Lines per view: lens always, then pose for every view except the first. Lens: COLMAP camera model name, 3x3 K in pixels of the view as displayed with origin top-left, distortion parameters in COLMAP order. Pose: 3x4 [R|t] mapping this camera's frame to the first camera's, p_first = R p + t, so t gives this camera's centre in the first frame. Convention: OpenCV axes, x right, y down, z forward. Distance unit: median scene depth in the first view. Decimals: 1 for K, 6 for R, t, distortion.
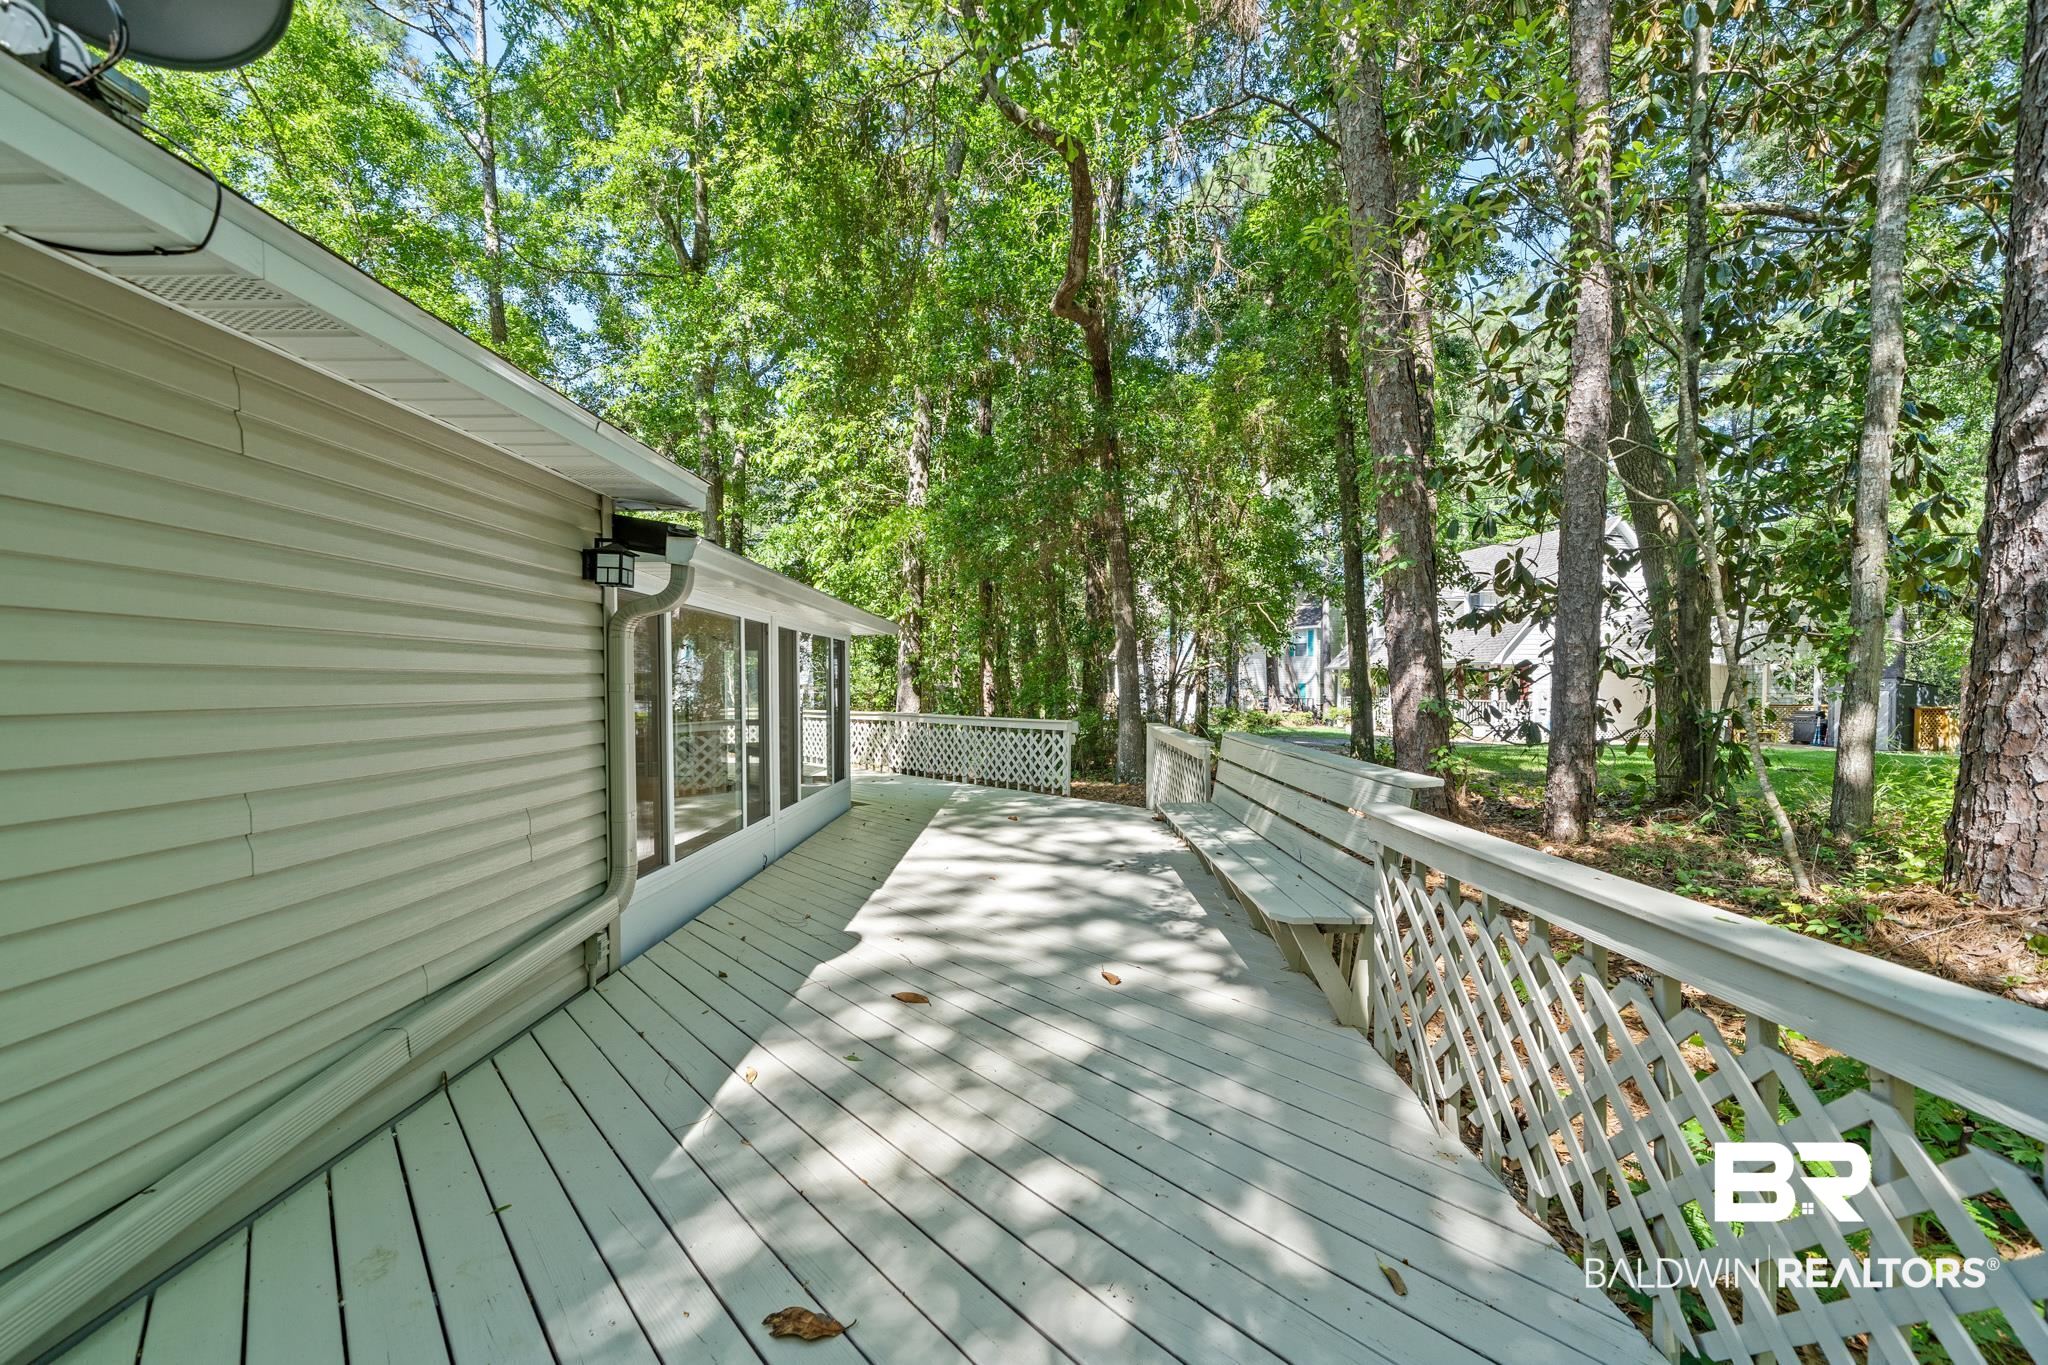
lens RADIAL K [[816.3, 0, 1028.7], [0, 816.3, 697.1], [0, 0, 1]] dist [-0.000434, 0.001048]
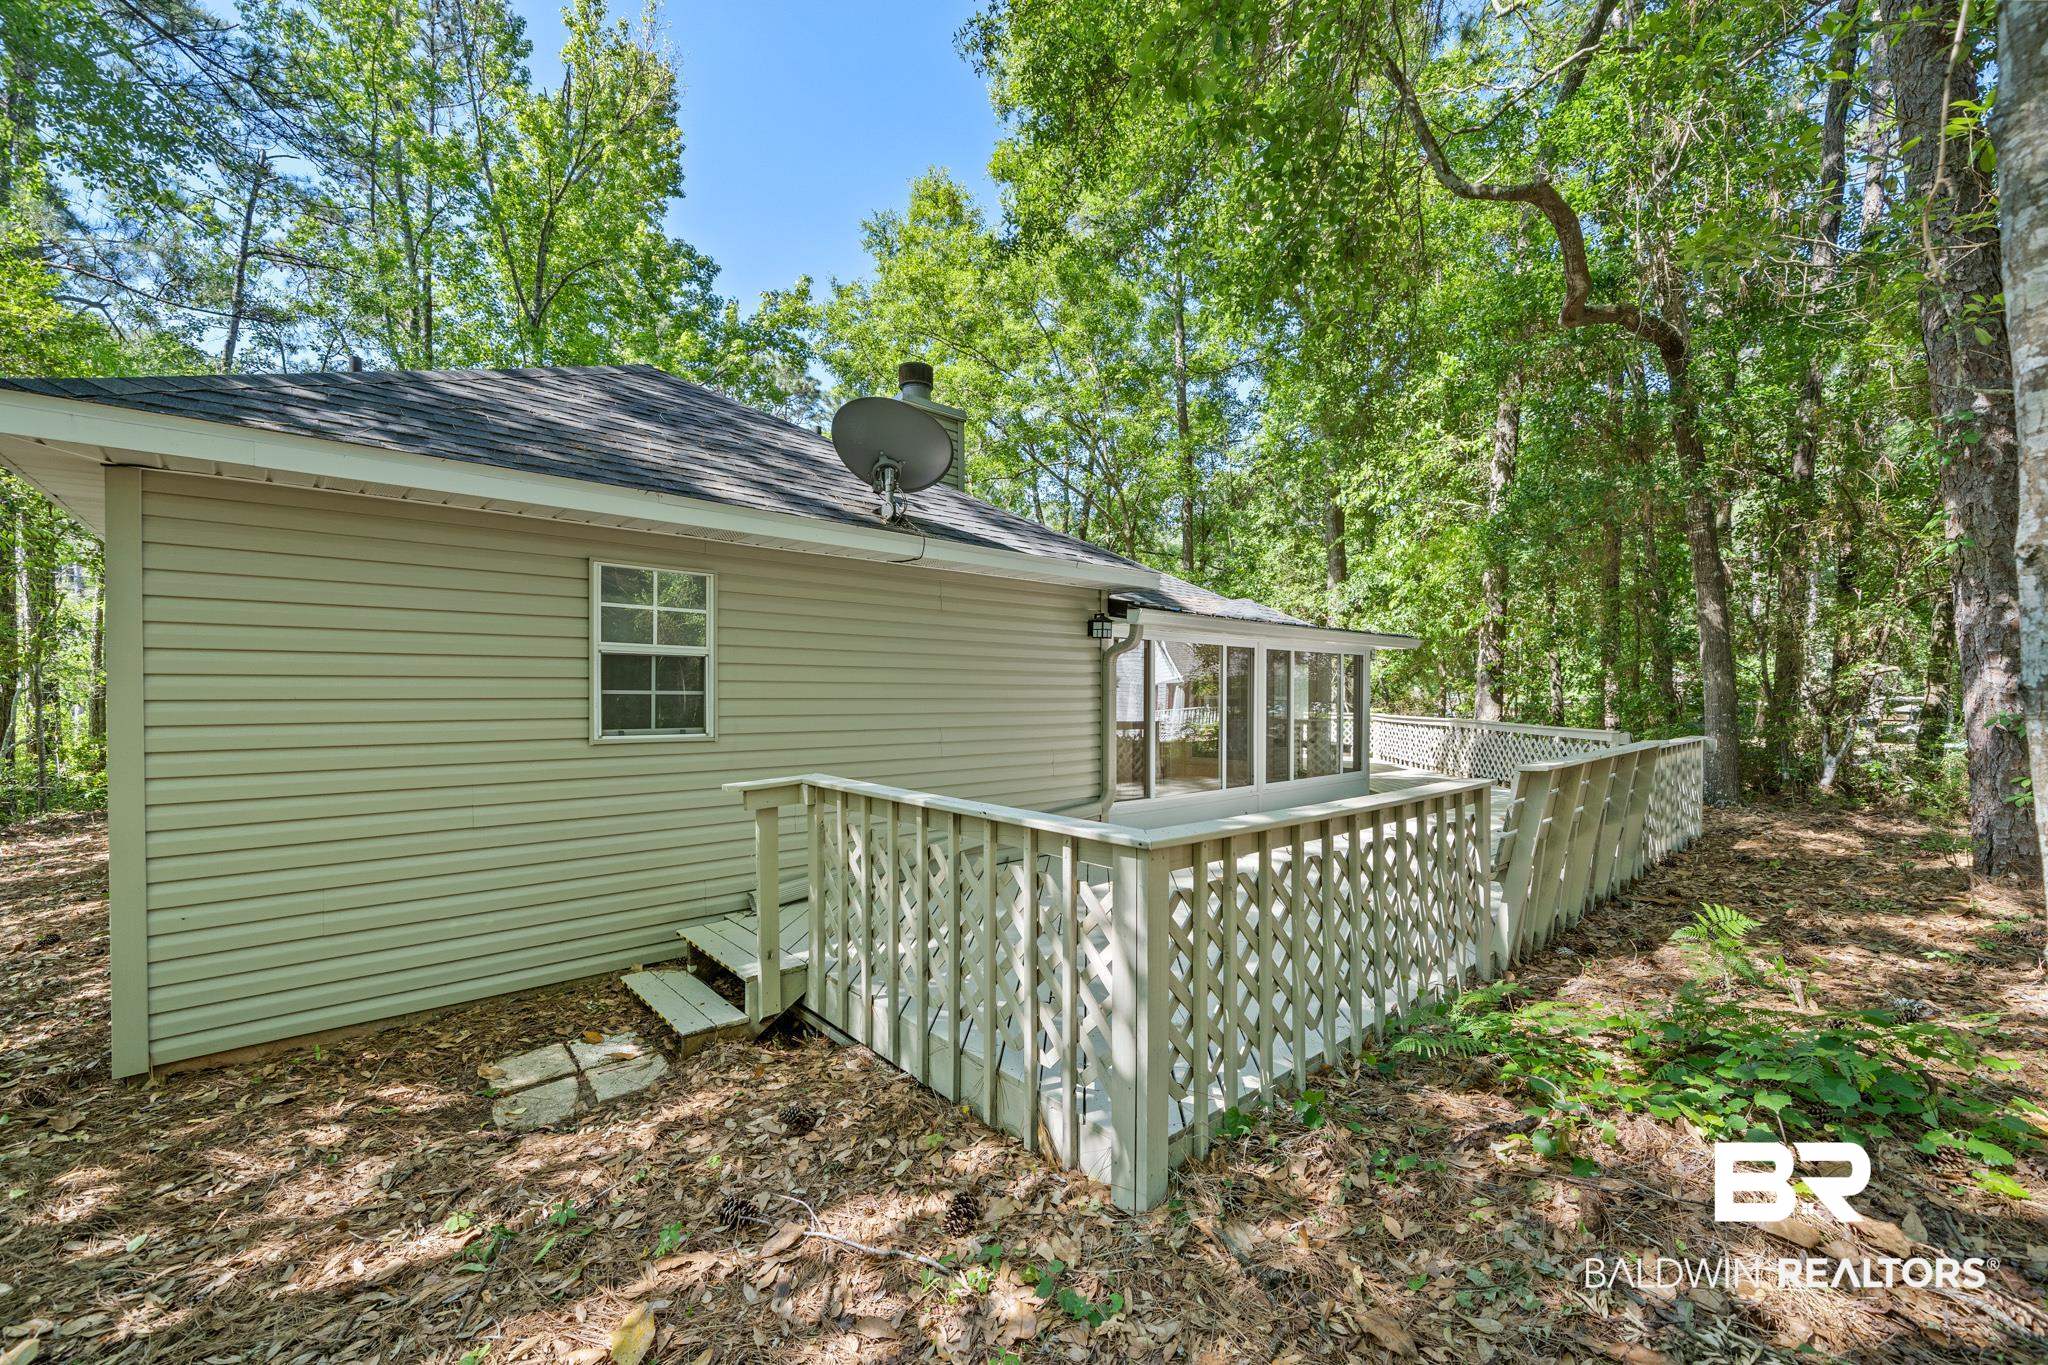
lens RADIAL K [[816.3, 0, 1019.5], [0, 816.3, 687.6], [0, 0, 1]] dist [-0.000434, 0.001048]
pose [[0.672321, 0.000391, -0.740259, 0.239513], [-0.015648, 0.999784, -0.013683, 0.002263], [0.740094, 0.020783, 0.672182, -0.128578]]
